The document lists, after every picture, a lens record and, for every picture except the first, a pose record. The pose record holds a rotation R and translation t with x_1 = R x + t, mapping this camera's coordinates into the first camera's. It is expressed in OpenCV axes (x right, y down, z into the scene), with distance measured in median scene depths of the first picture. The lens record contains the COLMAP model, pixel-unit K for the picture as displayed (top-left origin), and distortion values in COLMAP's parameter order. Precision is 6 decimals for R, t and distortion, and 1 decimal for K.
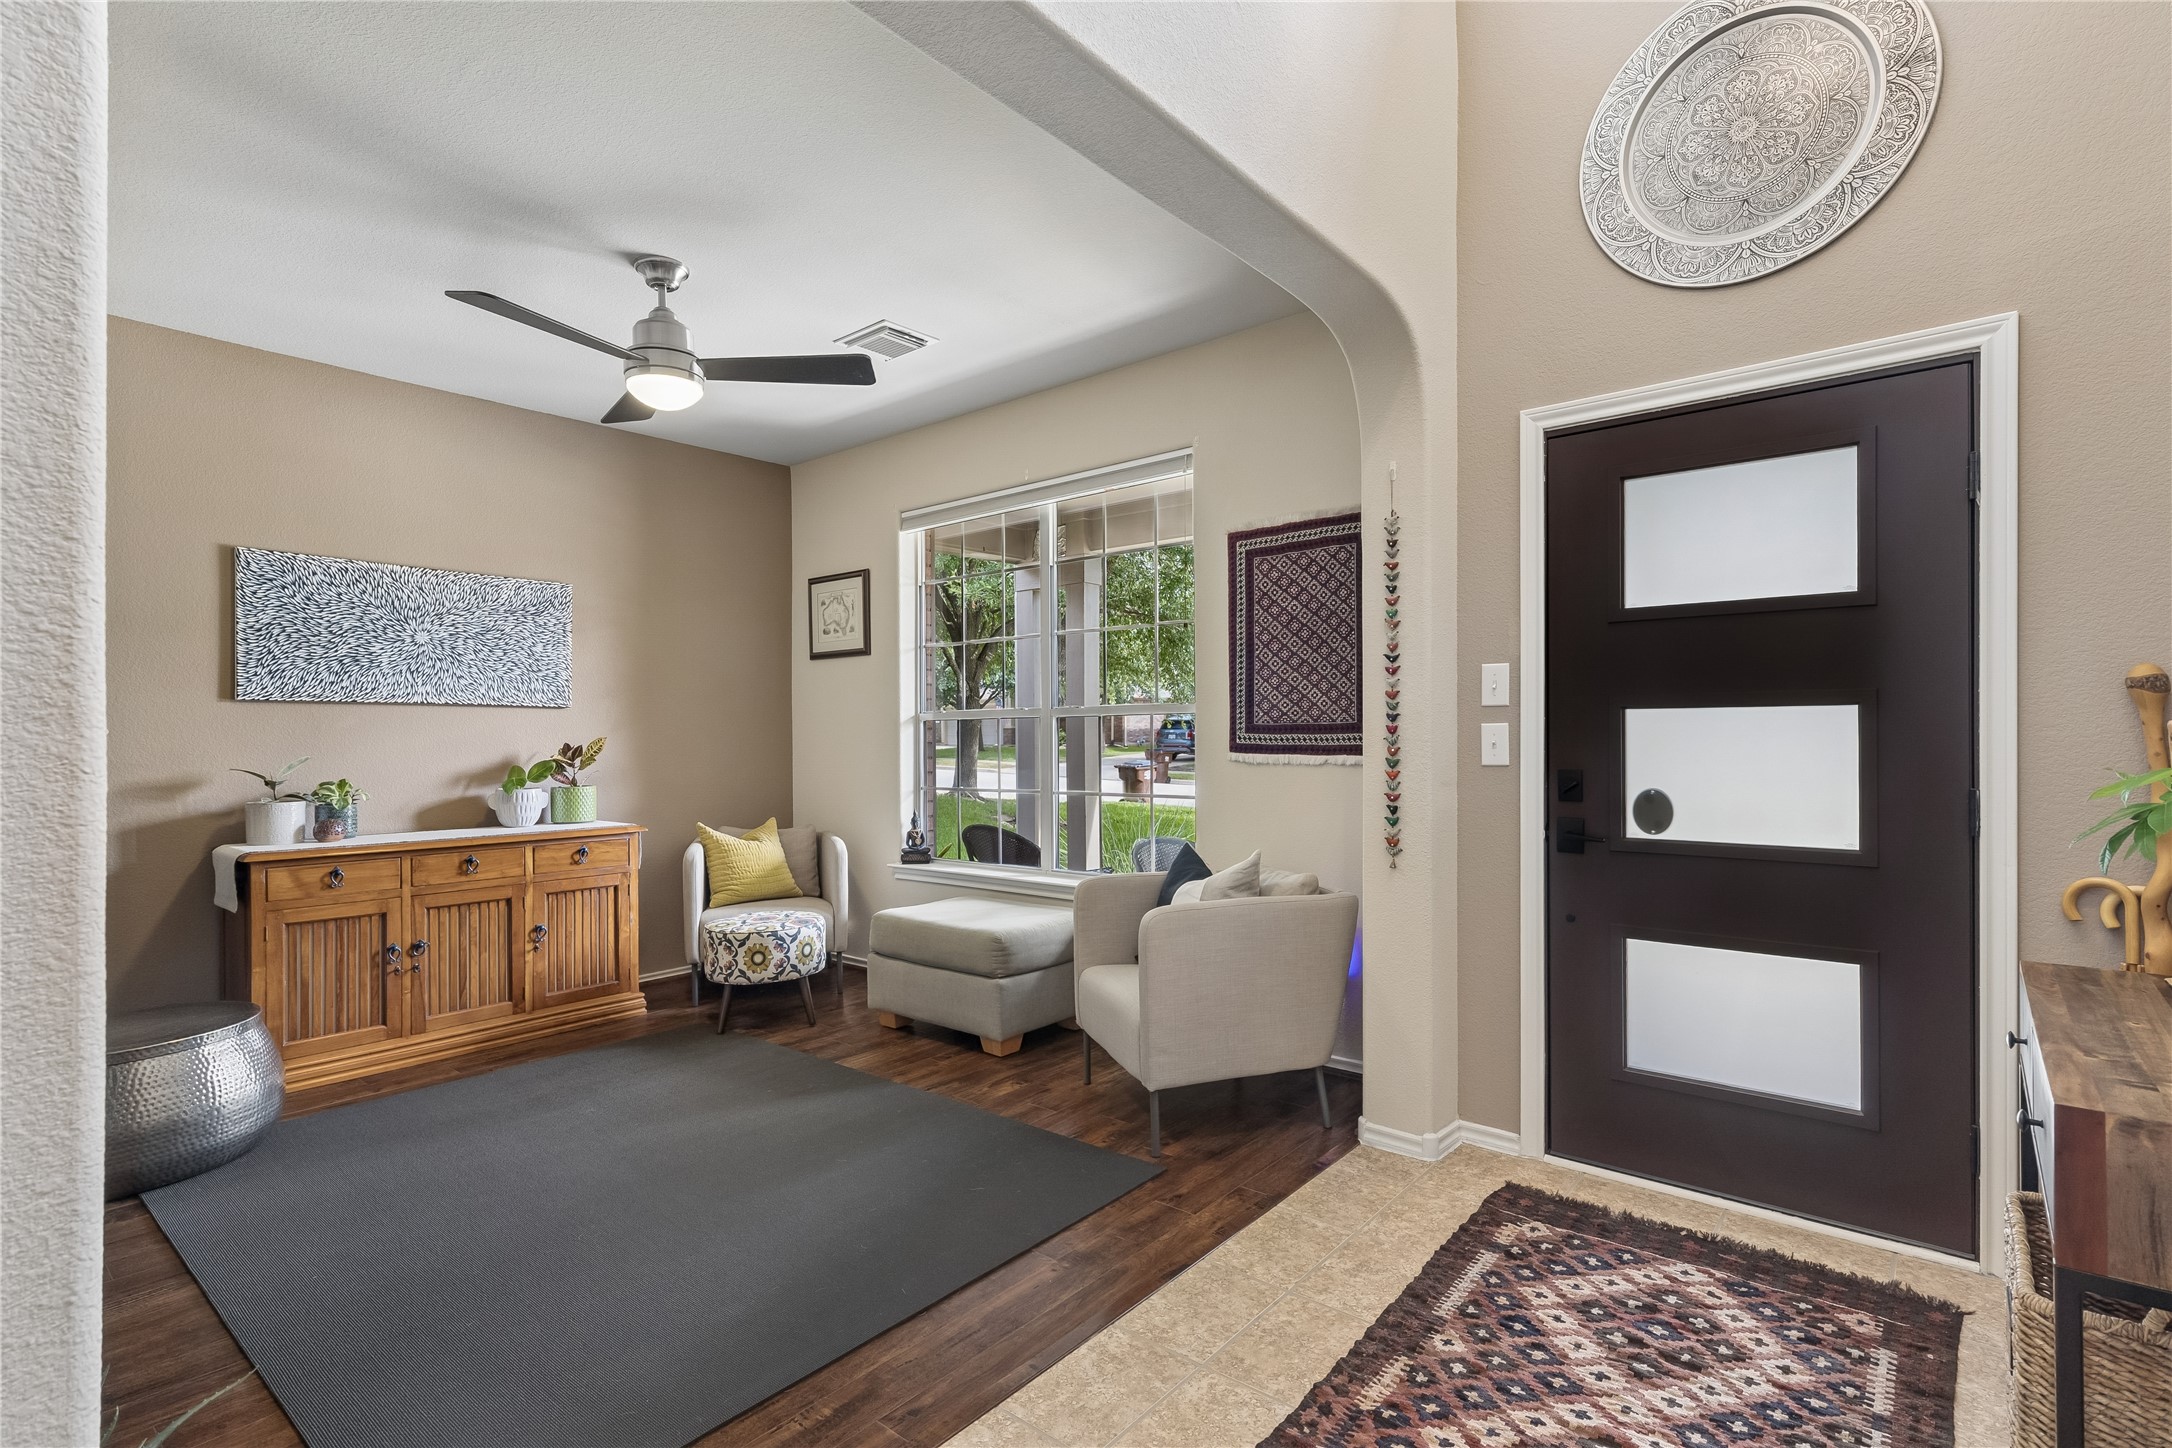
lens RADIAL K [[1012.5, 0, 1086.0], [0, 1012.5, 724.0], [0, 0, 1]] dist [-0.000837, -0.000500]
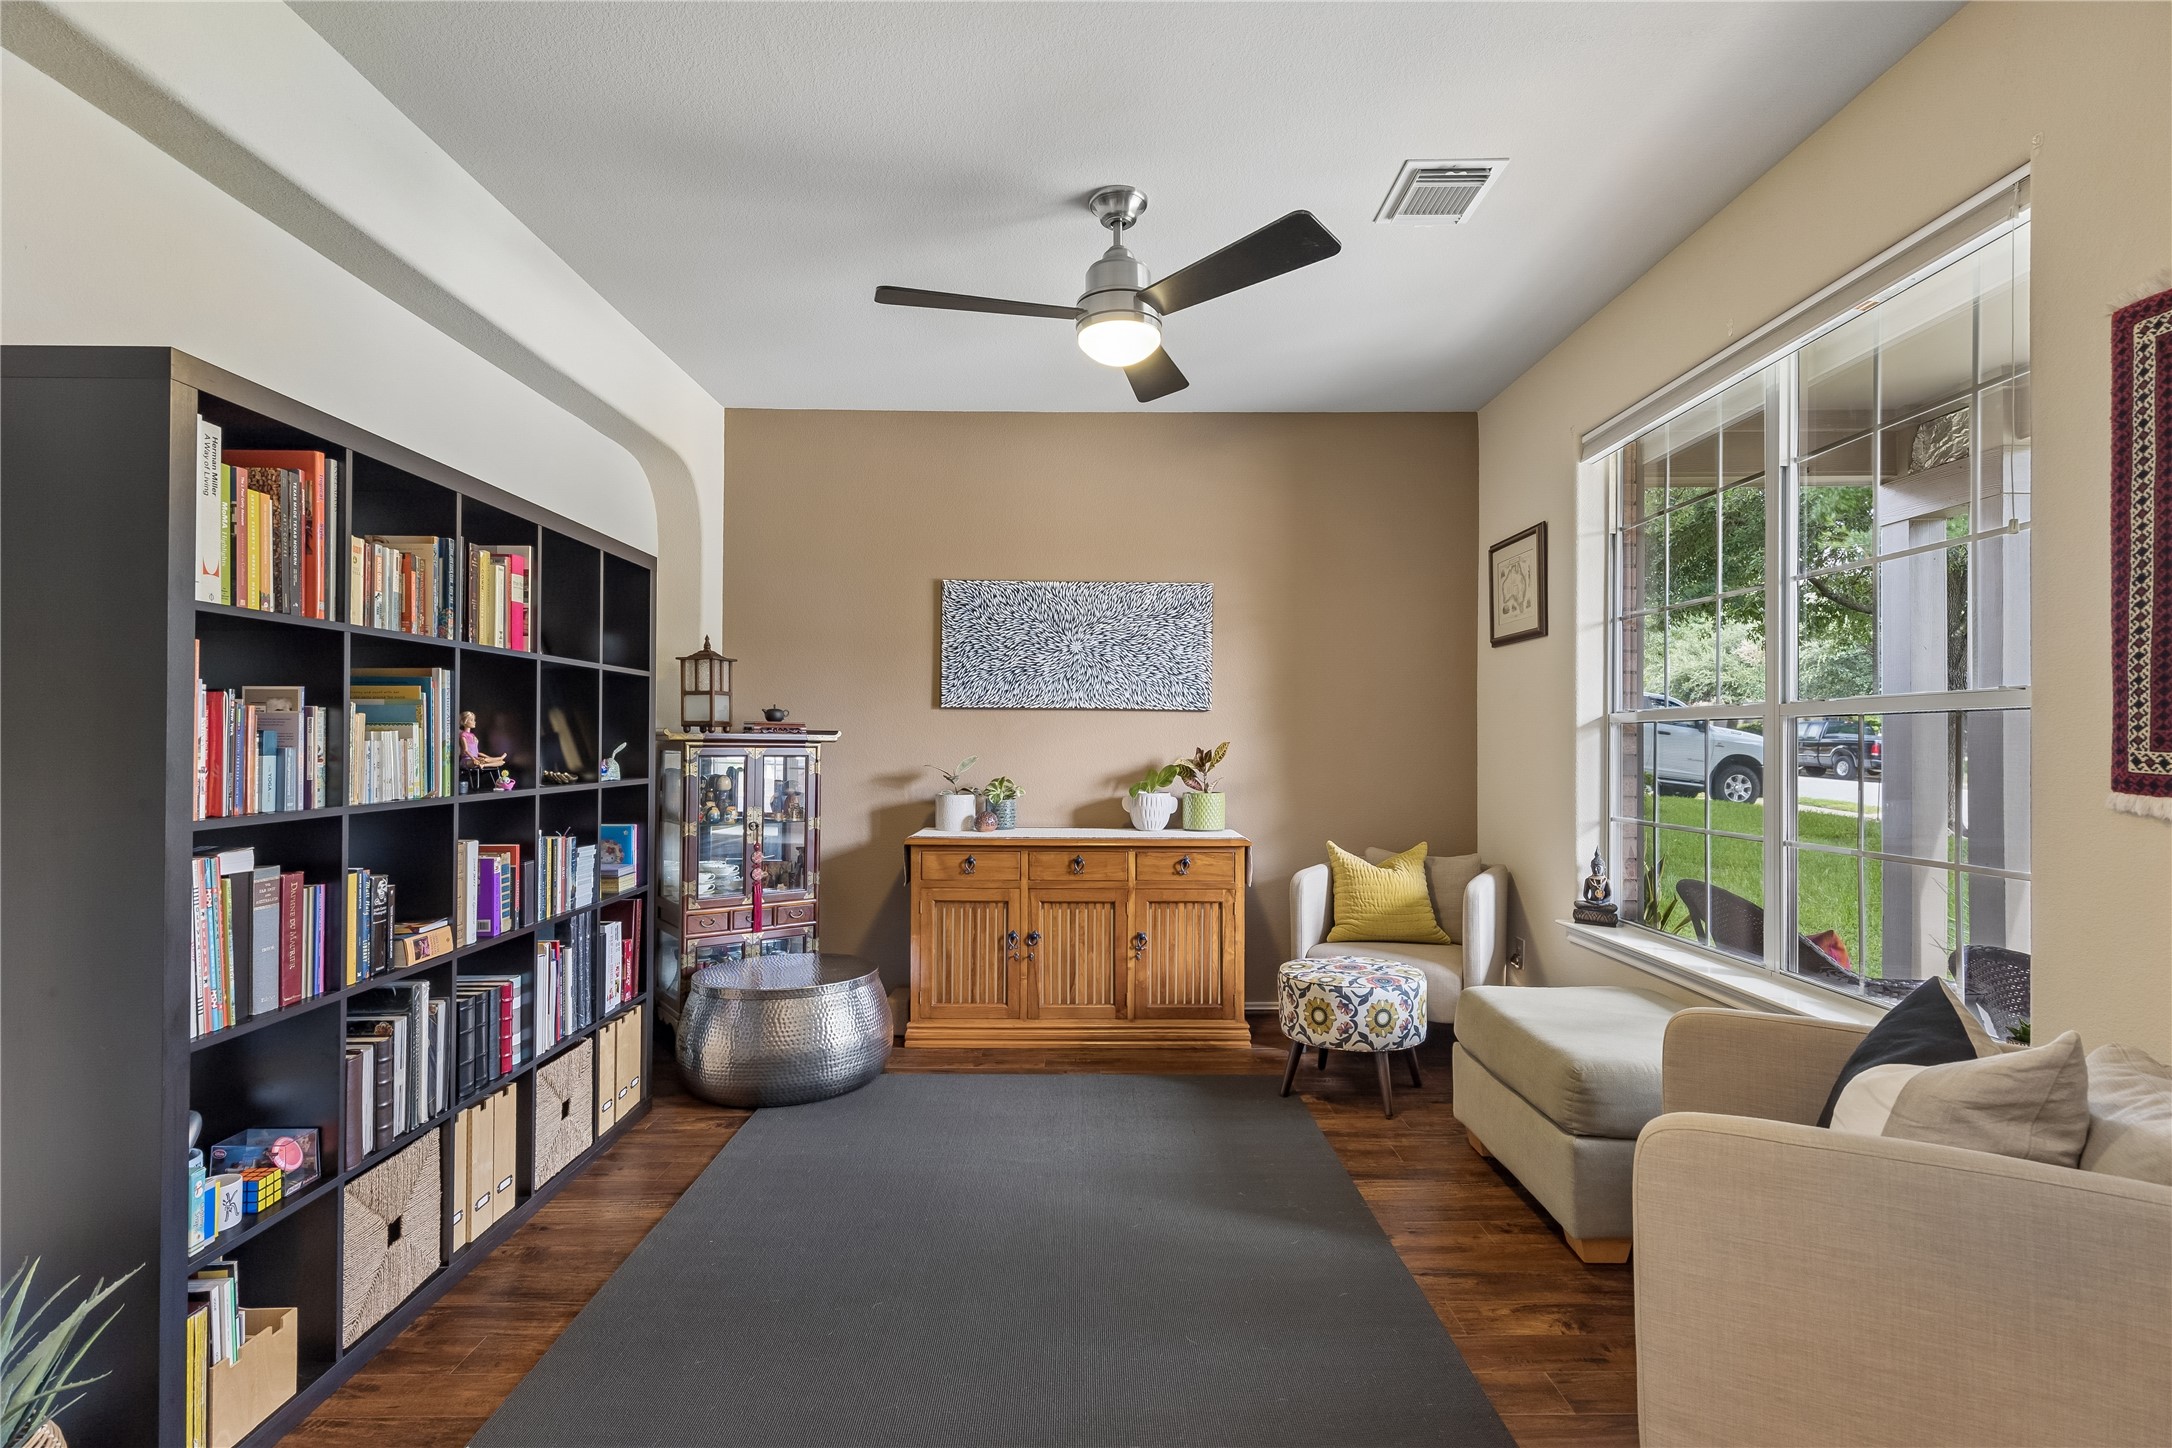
lens RADIAL K [[1012.5, 0, 1086.0], [0, 1012.5, 724.0], [0, 0, 1]] dist [-0.000837, -0.000500]
pose [[0.650189, -0.001496, -0.759771, 0.172037], [-0.001995, 0.999991, -0.003676, 0.000165], [0.759770, 0.003906, 0.650181, 0.326358]]
